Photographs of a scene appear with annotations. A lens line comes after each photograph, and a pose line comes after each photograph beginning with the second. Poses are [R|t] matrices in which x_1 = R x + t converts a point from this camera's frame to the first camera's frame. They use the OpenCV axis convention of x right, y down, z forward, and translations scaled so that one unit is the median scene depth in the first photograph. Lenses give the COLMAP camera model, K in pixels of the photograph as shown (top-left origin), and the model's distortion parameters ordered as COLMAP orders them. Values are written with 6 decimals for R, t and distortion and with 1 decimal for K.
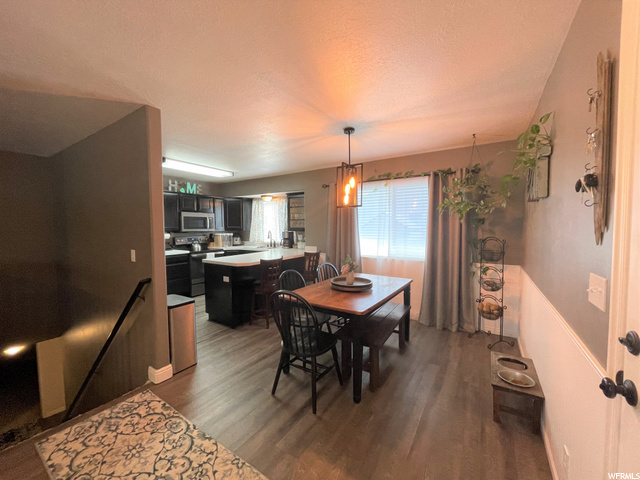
lens RADIAL K [[259.6, 0, 317.5], [0, 259.6, 239.8], [0, 0, 1]] dist [0.000929, -0.000311]
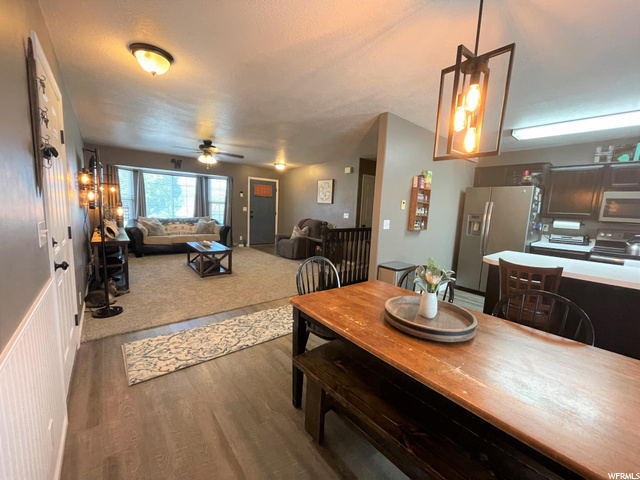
lens RADIAL K [[259.6, 0, 317.5], [0, 259.6, 239.8], [0, 0, 1]] dist [0.000929, -0.000311]
pose [[-0.298921, 0.117642, -0.946999, 0.353128], [-0.089572, 0.984532, 0.150578, -0.019265], [0.950065, 0.129836, -0.283759, 0.498497]]
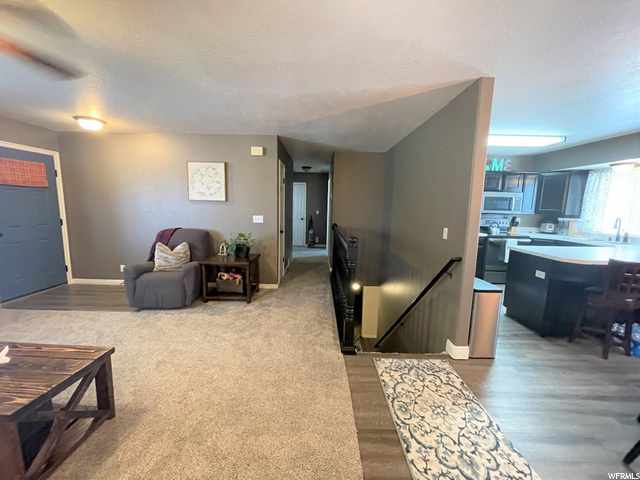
lens RADIAL K [[259.6, 0, 317.5], [0, 259.6, 239.8], [0, 0, 1]] dist [0.000929, -0.000311]
pose [[0.543681, 0.127066, -0.829618, -0.051299], [-0.067289, 0.991890, 0.107823, 0.003373], [0.836590, -0.002797, 0.547822, -0.010852]]
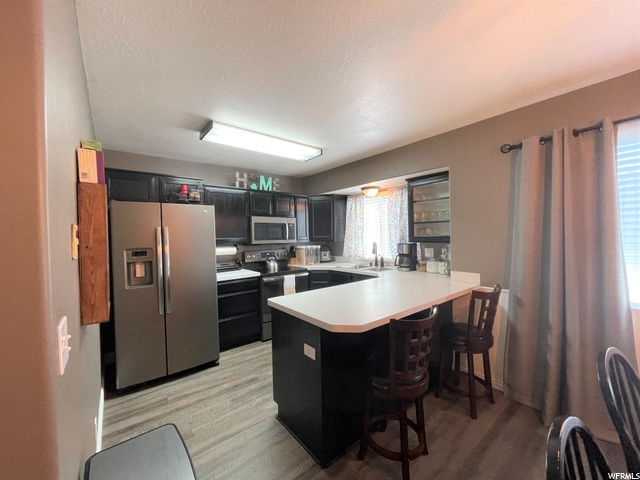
lens RADIAL K [[259.6, 0, 317.5], [0, 259.6, 239.8], [0, 0, 1]] dist [0.000929, -0.000311]
pose [[0.950006, -0.009128, -0.312097, -0.134487], [-0.001208, 0.999458, -0.032910, -0.020473], [0.312229, 0.031642, 0.949480, 0.389150]]
